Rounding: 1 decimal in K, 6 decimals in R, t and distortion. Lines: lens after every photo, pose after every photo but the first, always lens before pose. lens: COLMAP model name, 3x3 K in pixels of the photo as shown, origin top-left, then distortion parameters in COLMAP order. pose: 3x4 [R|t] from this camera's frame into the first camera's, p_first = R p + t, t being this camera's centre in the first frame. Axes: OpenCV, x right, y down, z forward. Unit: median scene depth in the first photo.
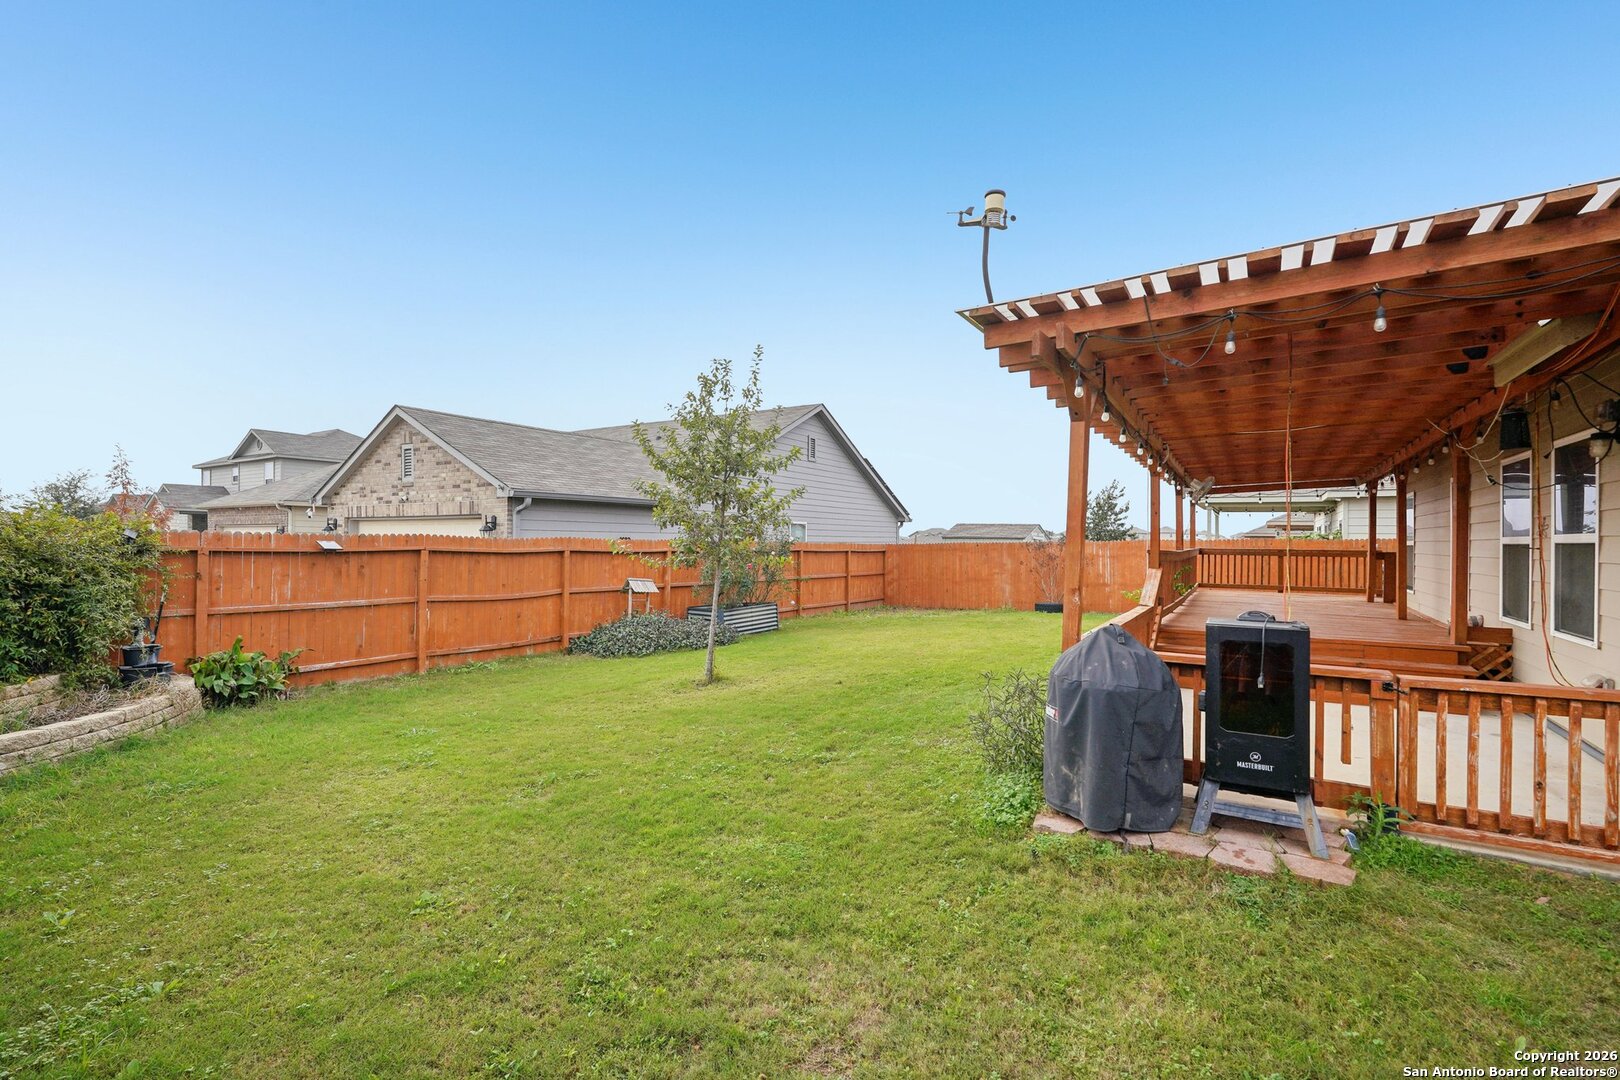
lens RADIAL K [[719.7, 0, 810.0], [0, 719.7, 540.0], [0, 0, 1]] dist [-0.006293, 0.000422]
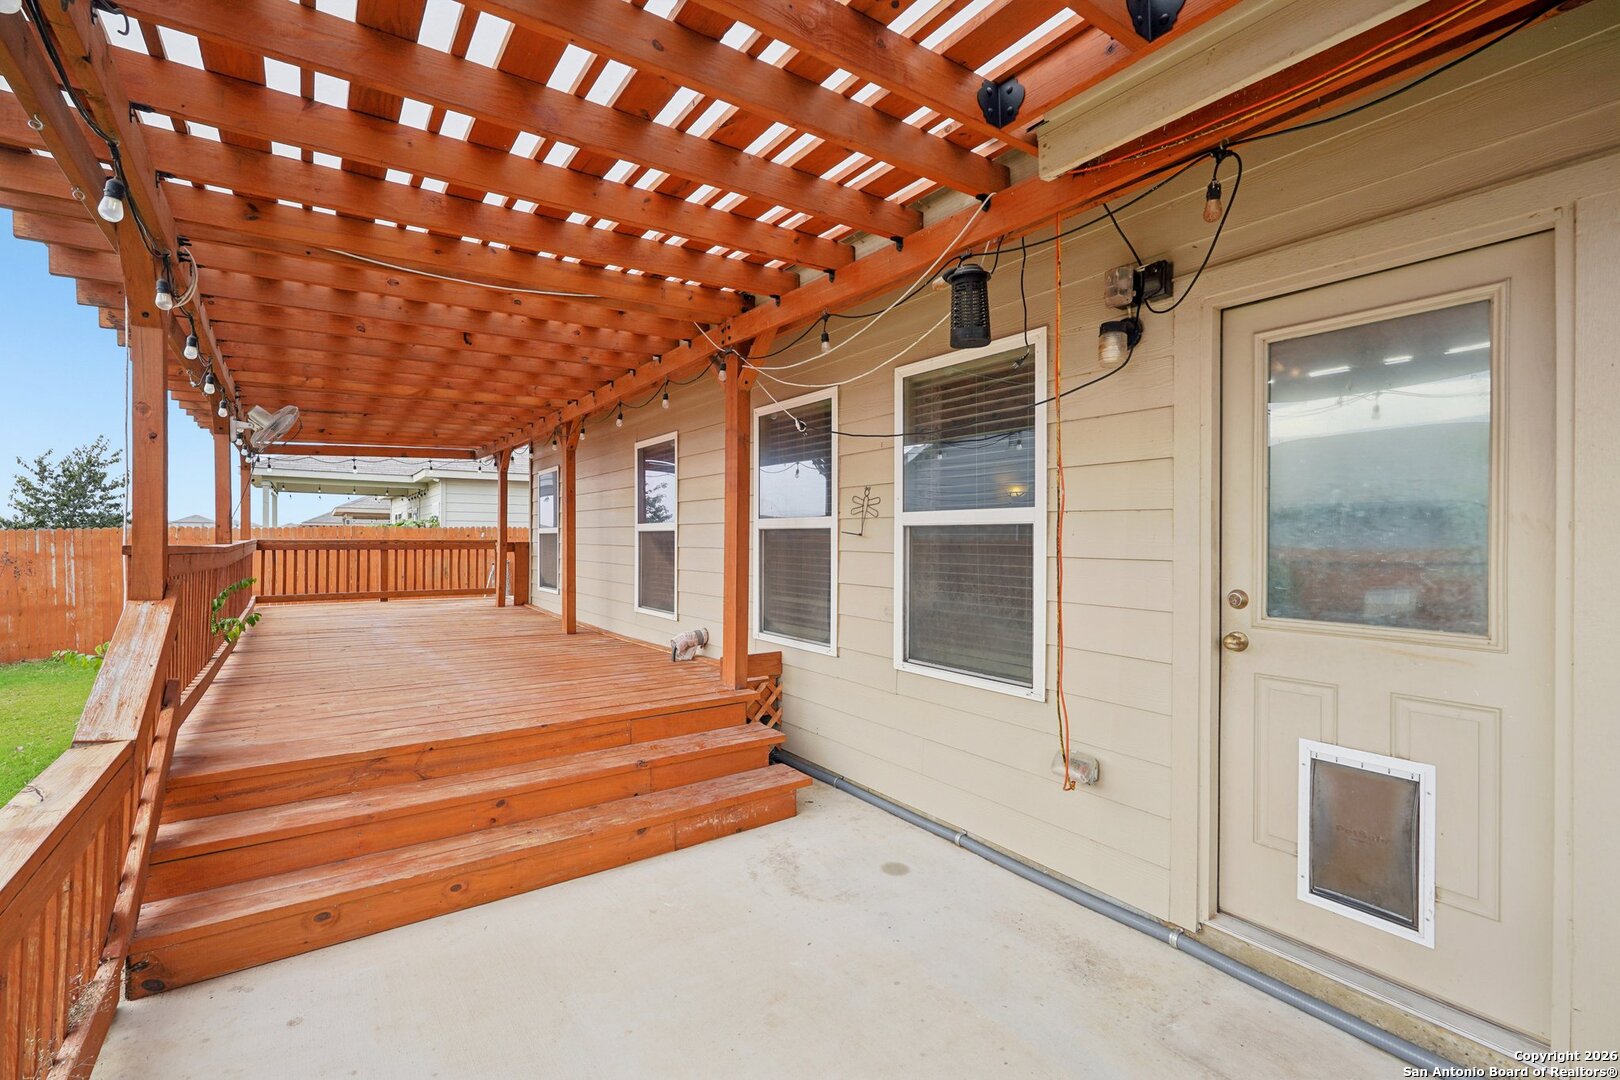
lens RADIAL K [[719.7, 0, 810.0], [0, 719.7, 540.0], [0, 0, 1]] dist [-0.006293, 0.000422]
pose [[0.391741, -0.010701, 0.920013, 0.168986], [-0.000625, 0.999929, 0.011896, 0.004034], [-0.920075, -0.005235, 0.391707, 0.336389]]
